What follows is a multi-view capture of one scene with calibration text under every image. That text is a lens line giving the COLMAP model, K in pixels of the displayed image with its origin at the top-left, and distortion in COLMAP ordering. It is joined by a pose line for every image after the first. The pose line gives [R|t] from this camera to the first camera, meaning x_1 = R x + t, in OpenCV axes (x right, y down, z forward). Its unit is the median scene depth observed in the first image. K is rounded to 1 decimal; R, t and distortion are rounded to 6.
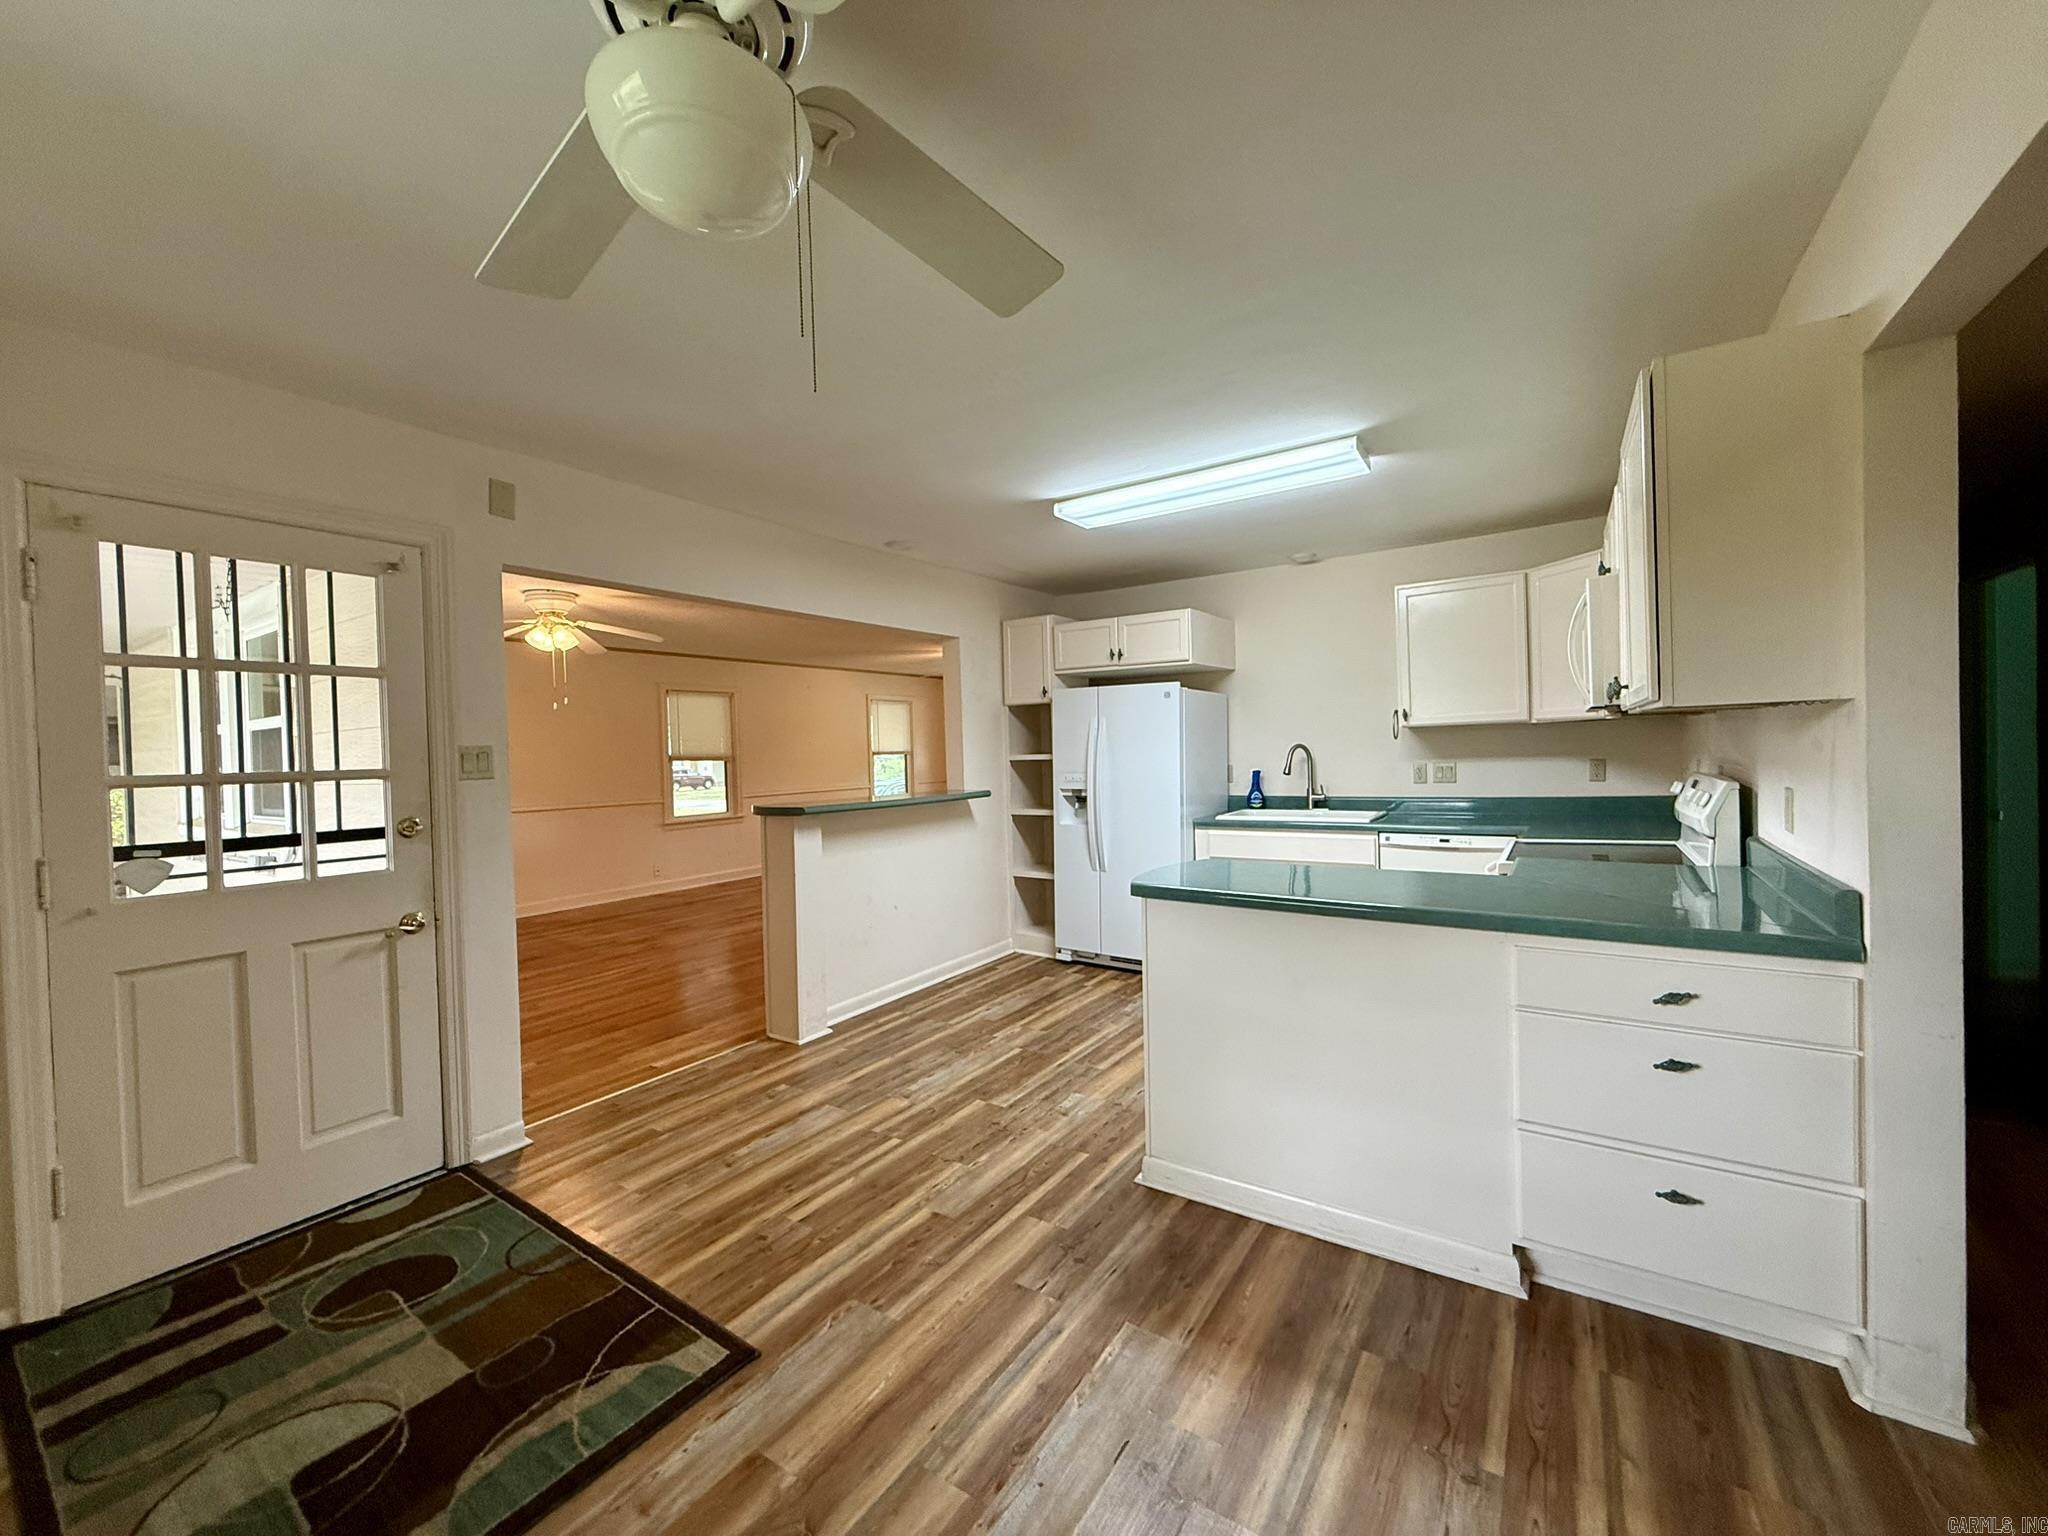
lens RADIAL K [[815.9, 0, 1016.5], [0, 815.9, 765.6], [0, 0, 1]] dist [0.000614, -0.000043]
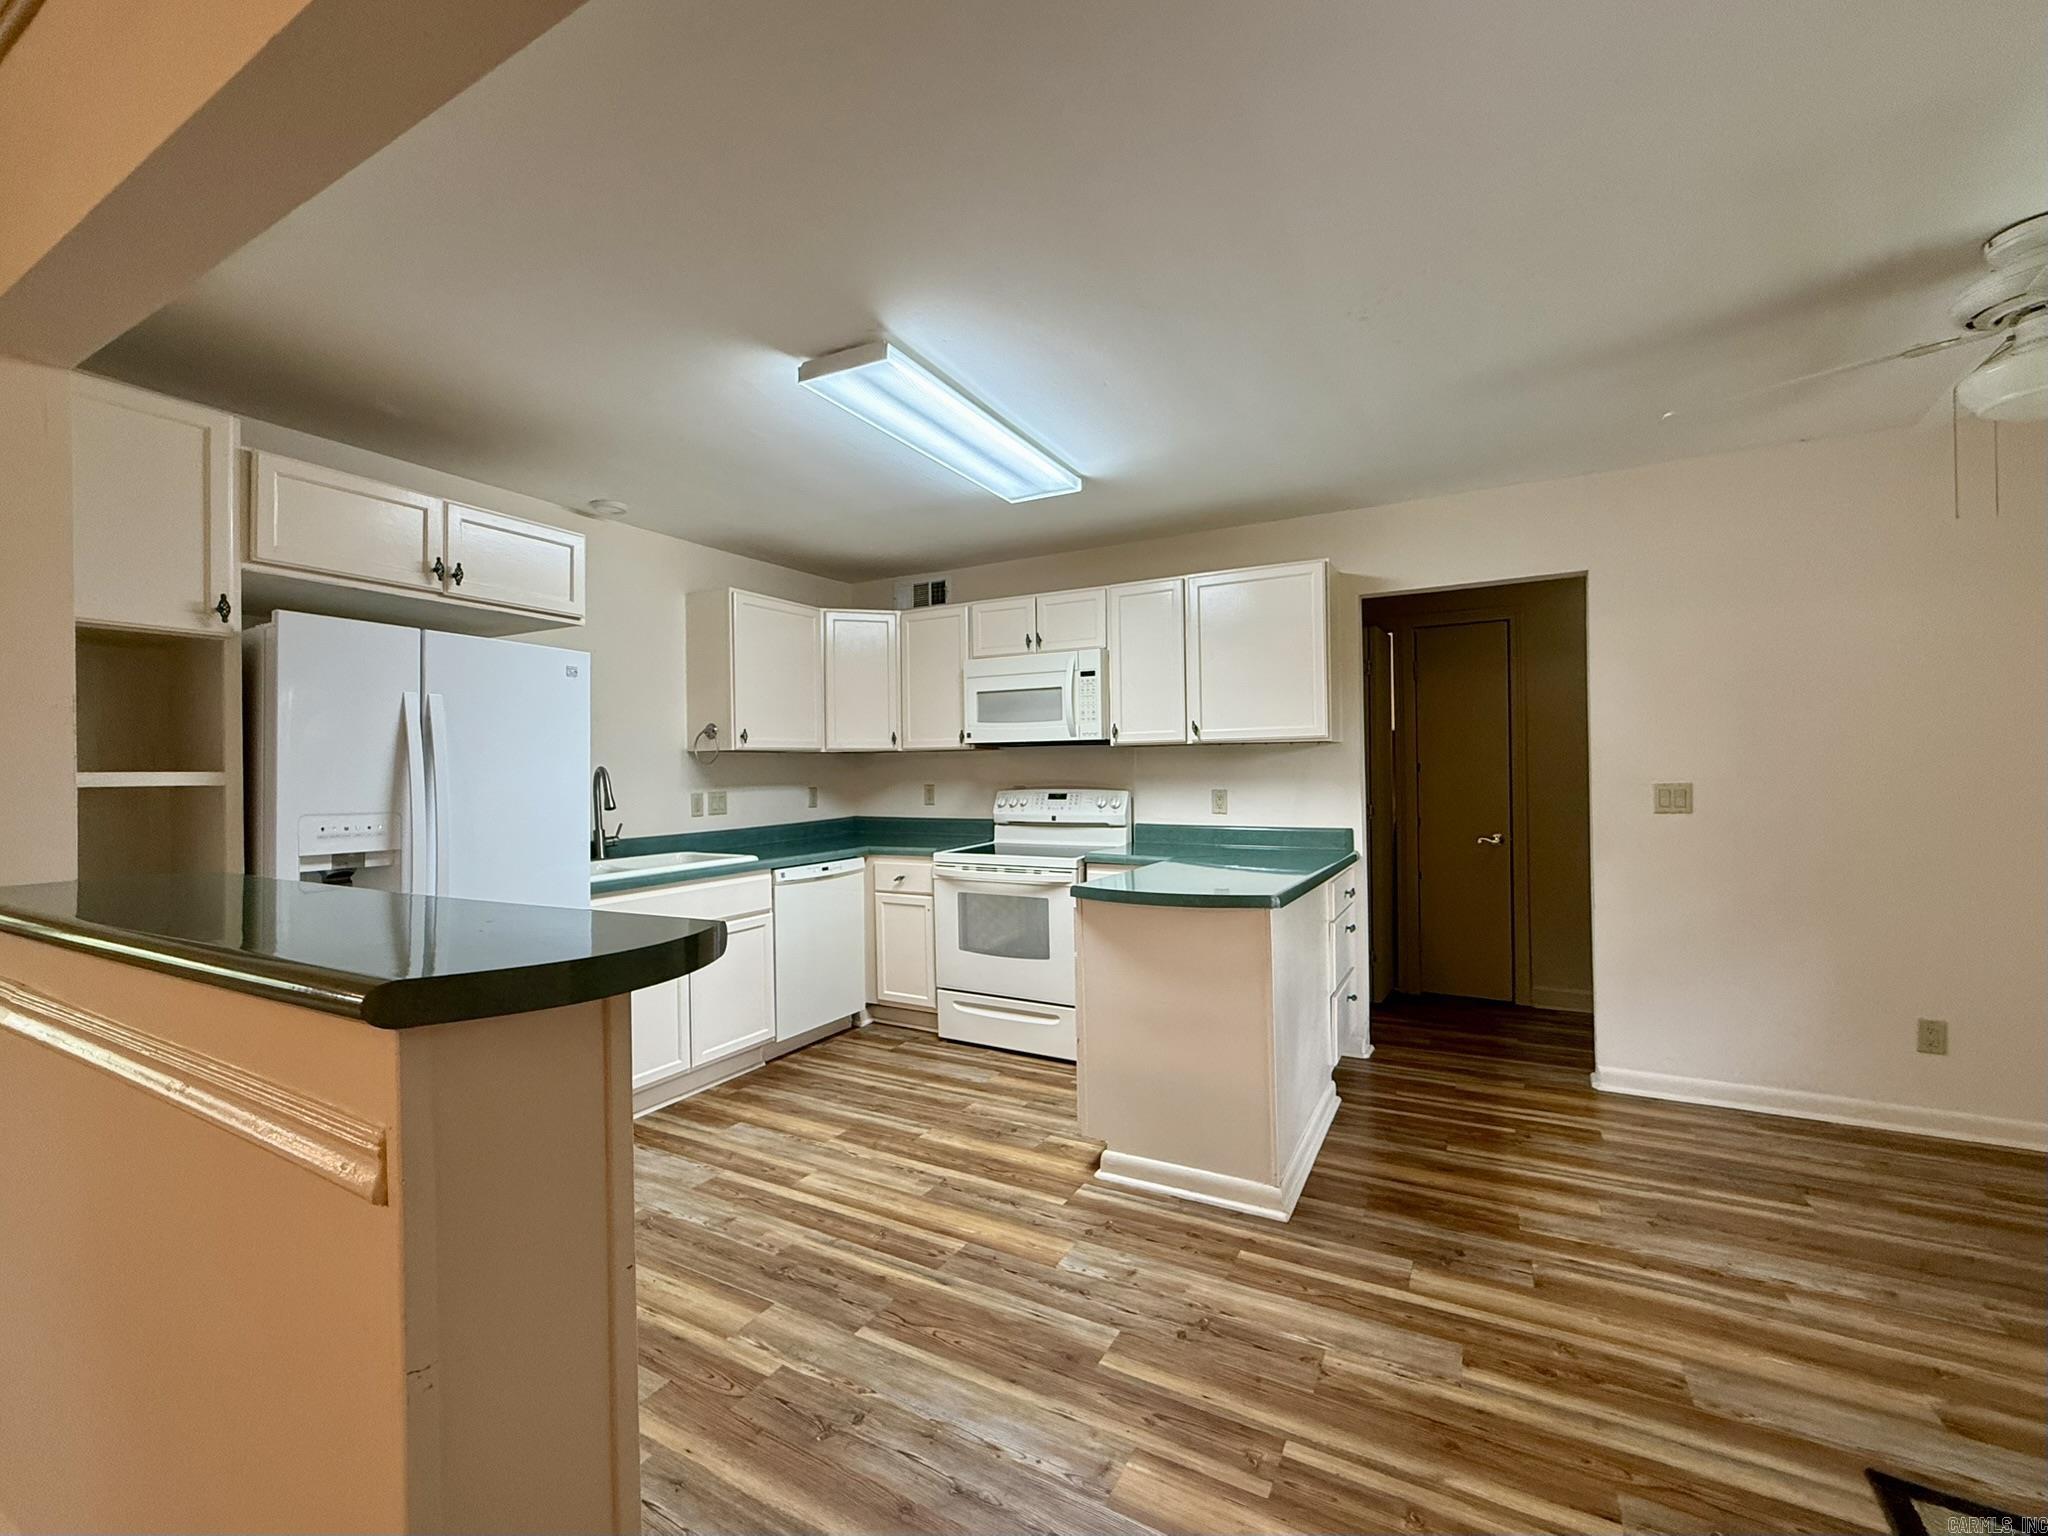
lens RADIAL K [[856.2, 0, 1014.9], [0, 856.2, 762.5], [0, 0, 1]] dist [0.000753, -0.000011]
pose [[-0.078626, 0.041477, 0.996041, -0.797514], [0.033769, 0.998671, -0.038921, 0.021053], [-0.996332, 0.030576, -0.079922, 1.344760]]
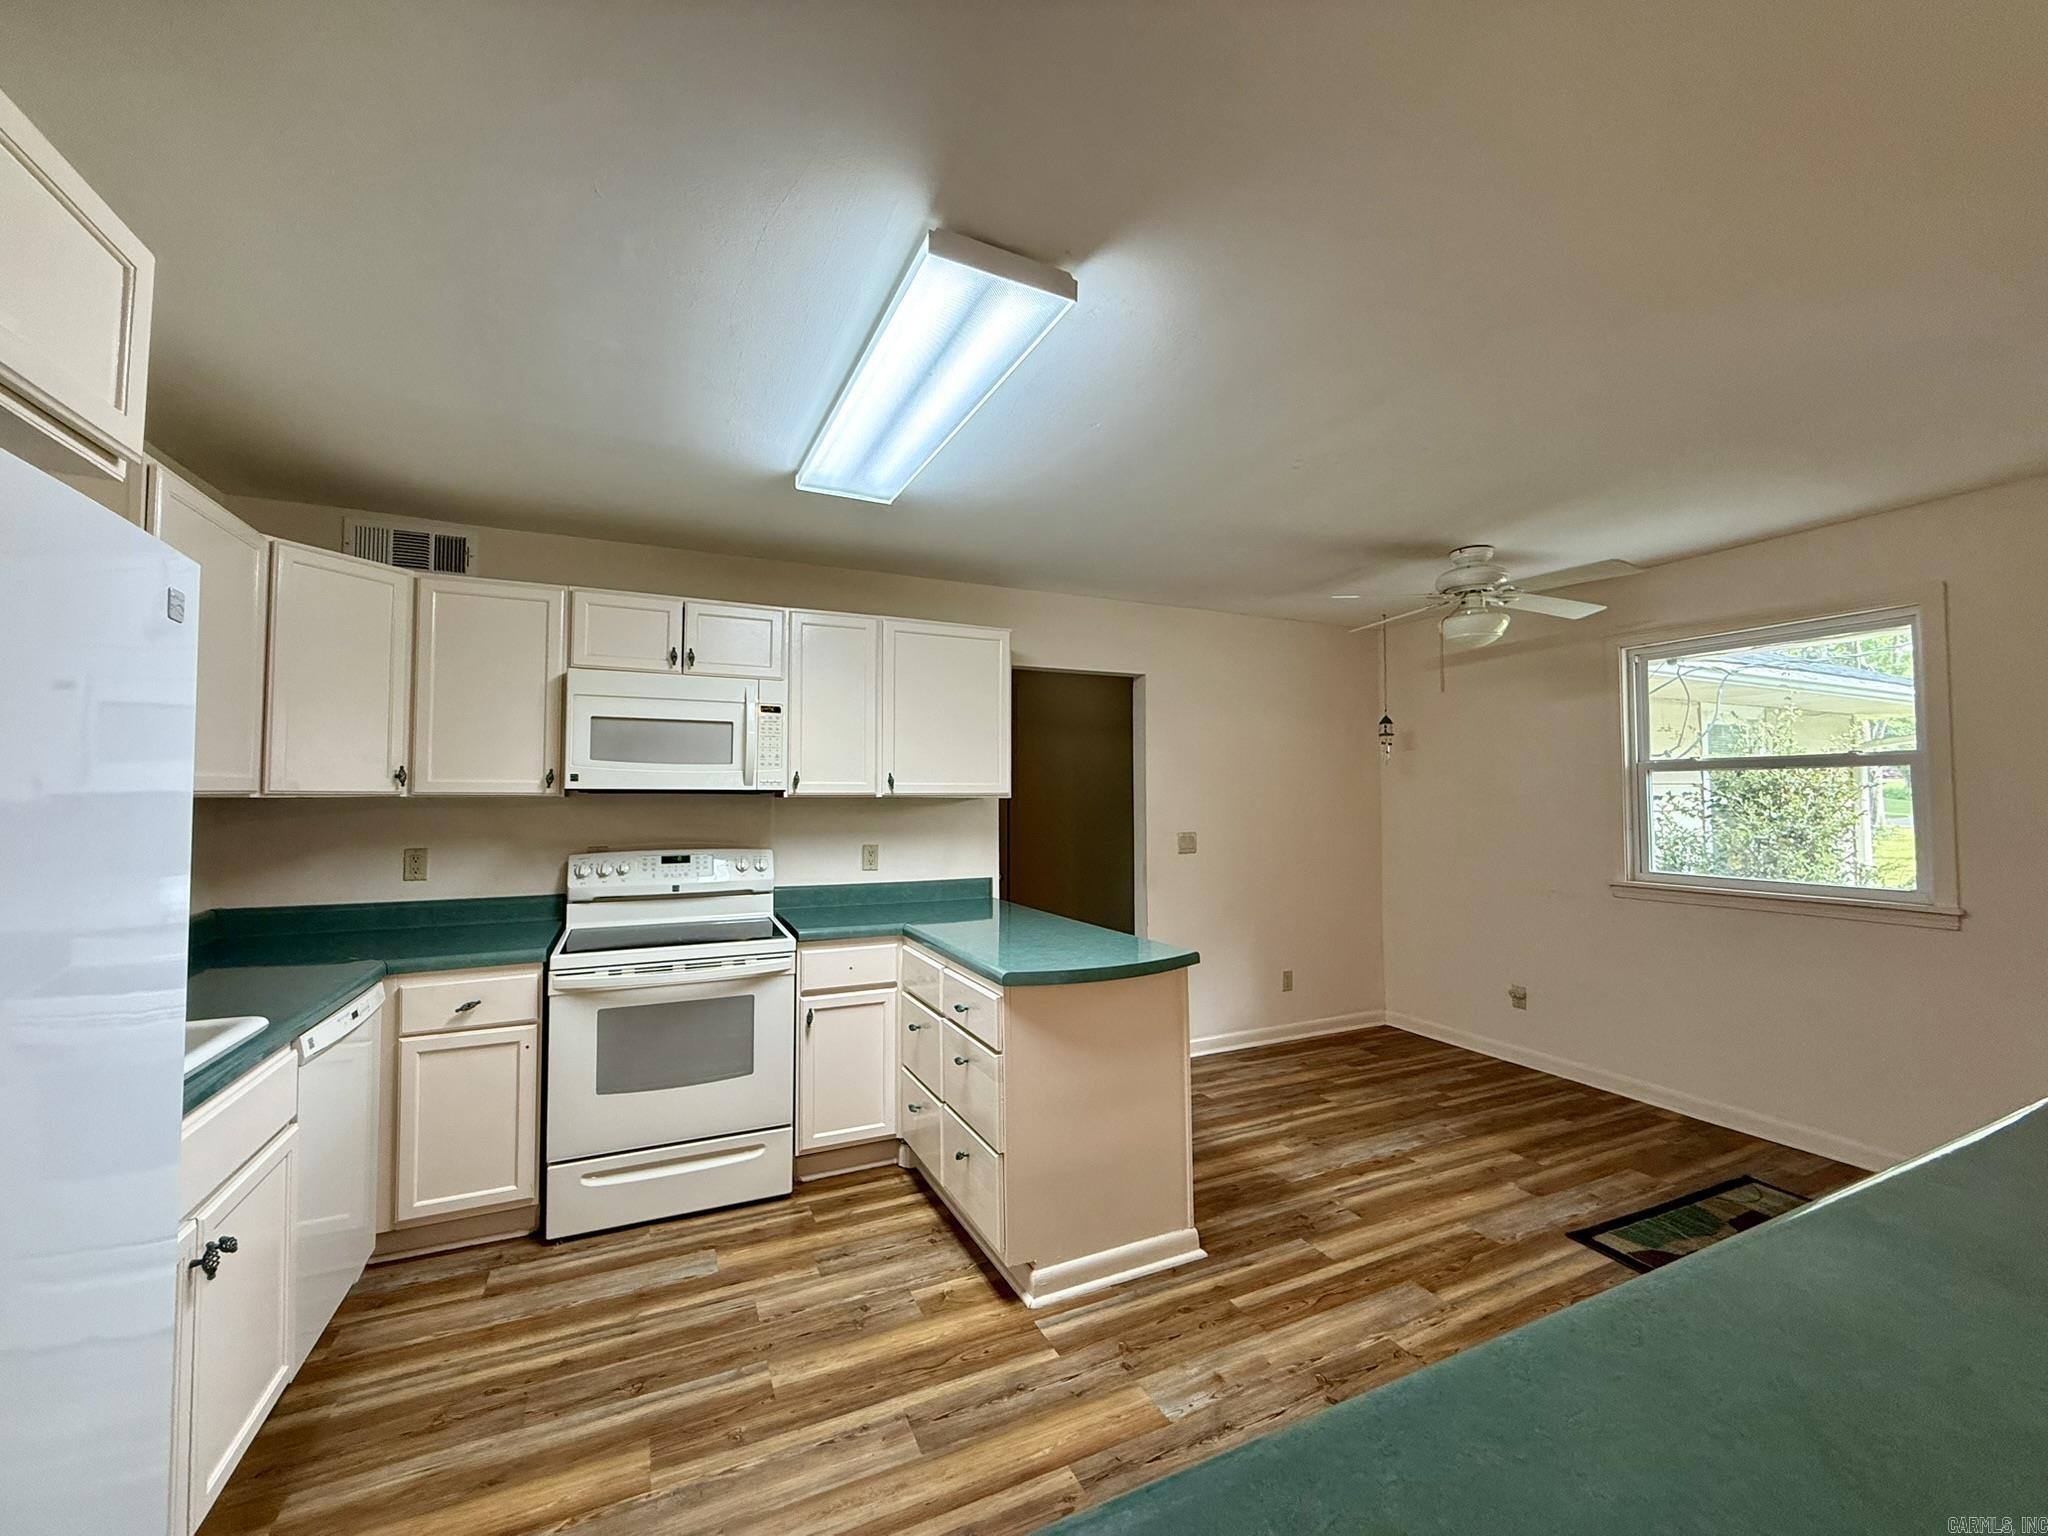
lens RADIAL K [[815.9, 0, 1016.5], [0, 815.9, 765.6], [0, 0, 1]] dist [0.000614, -0.000043]
pose [[-0.852859, 0.052577, 0.519488, -0.199008], [0.037384, 0.998513, -0.039684, -0.051390], [-0.520802, -0.014424, -0.853556, 1.940396]]
